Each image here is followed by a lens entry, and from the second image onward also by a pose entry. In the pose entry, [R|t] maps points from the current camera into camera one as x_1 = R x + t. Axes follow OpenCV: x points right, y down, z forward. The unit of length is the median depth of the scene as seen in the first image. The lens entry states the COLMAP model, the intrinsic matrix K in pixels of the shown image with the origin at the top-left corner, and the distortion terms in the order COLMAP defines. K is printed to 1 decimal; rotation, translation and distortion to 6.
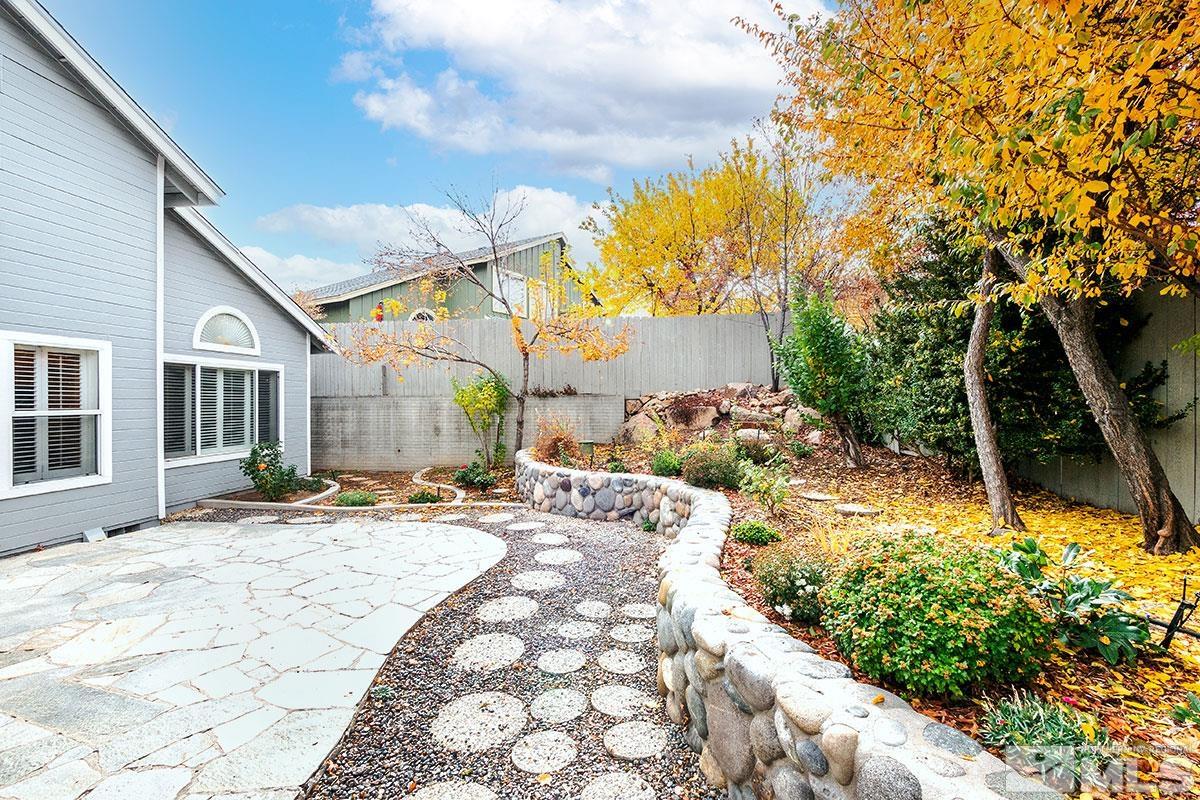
lens RADIAL K [[508.9, 0, 586.6], [0, 508.9, 399.1], [0, 0, 1]] dist [-0.008220, 0.000081]
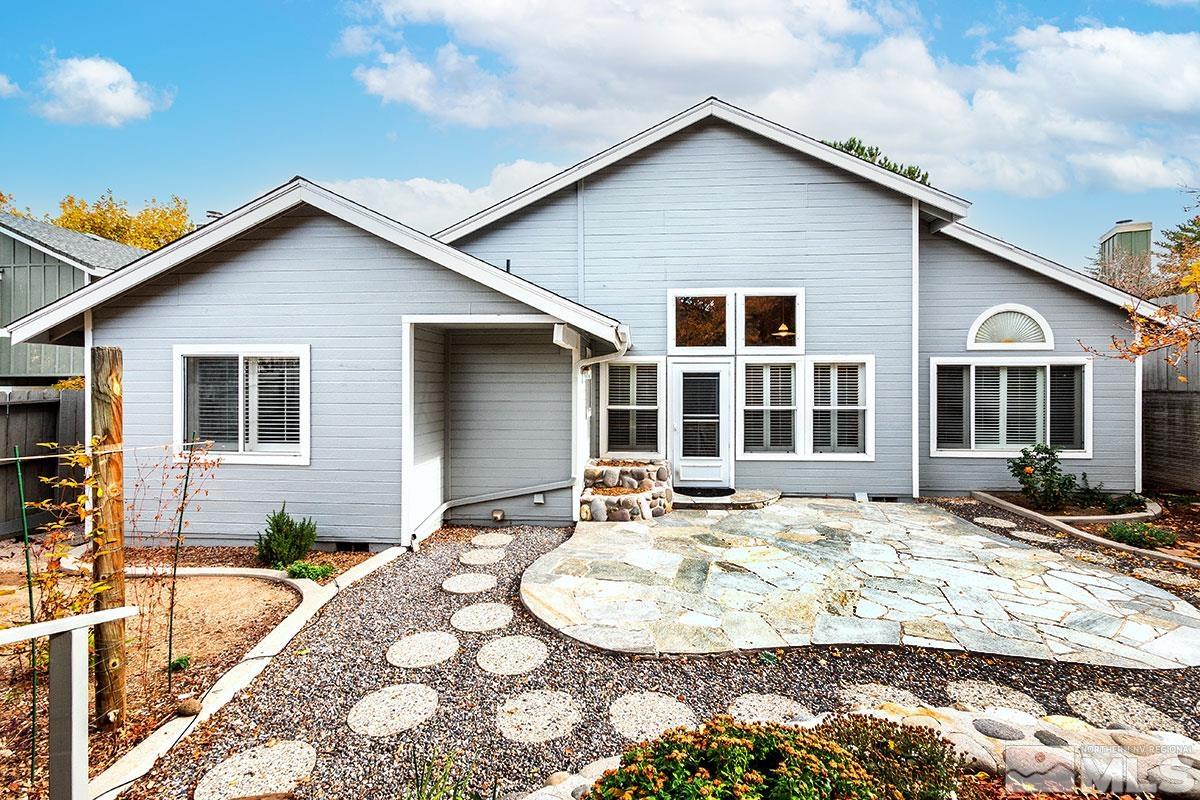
lens RADIAL K [[520.6, 0, 619.6], [0, 520.6, 379.5], [0, 0, 1]] dist [-0.006963, 0.002043]
pose [[0.067288, -0.000740, -0.997733, 0.314778], [0.000327, 1.000000, -0.000719, -0.040380], [0.997734, -0.000278, 0.067288, 0.200622]]
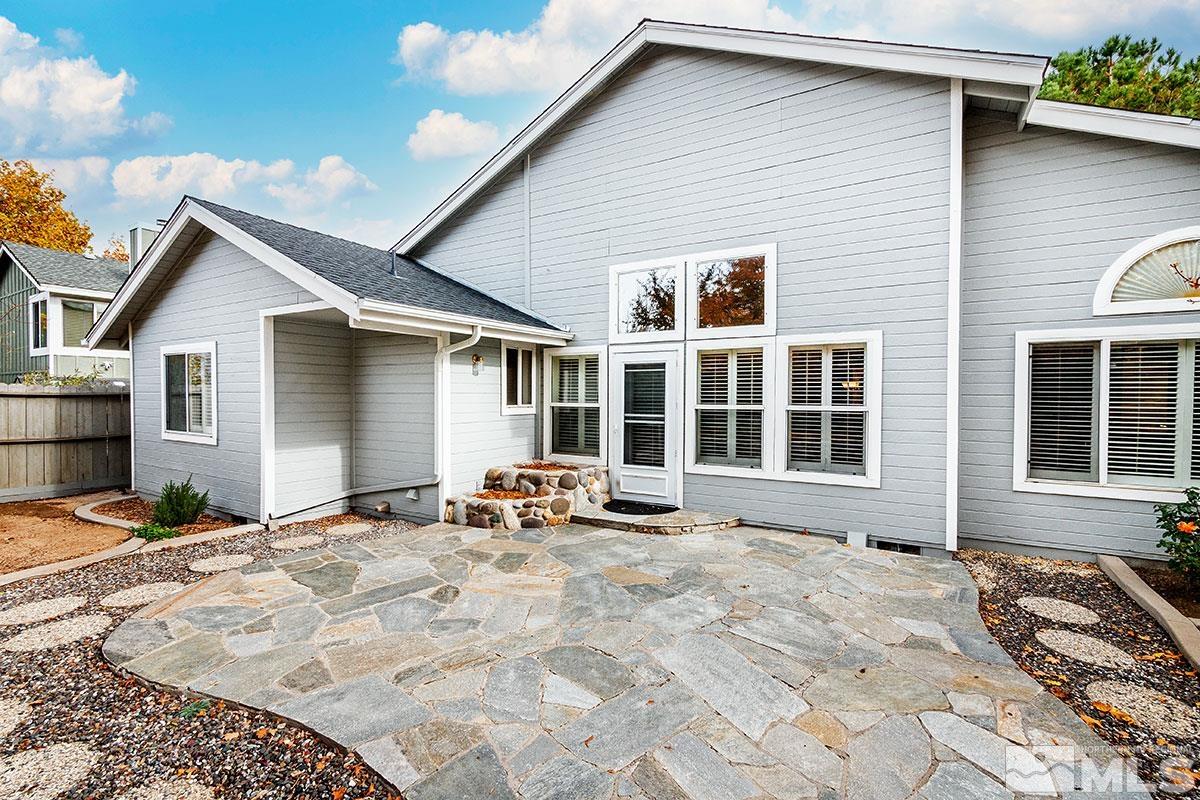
lens RADIAL K [[508.9, 0, 610.5], [0, 508.9, 403.2], [0, 0, 1]] dist [-0.008220, 0.000081]
pose [[-0.384383, 0.016676, -0.923023, 0.056630], [0.000782, 0.999842, 0.017739, -0.000995], [0.923173, 0.006096, -0.384335, 0.756477]]
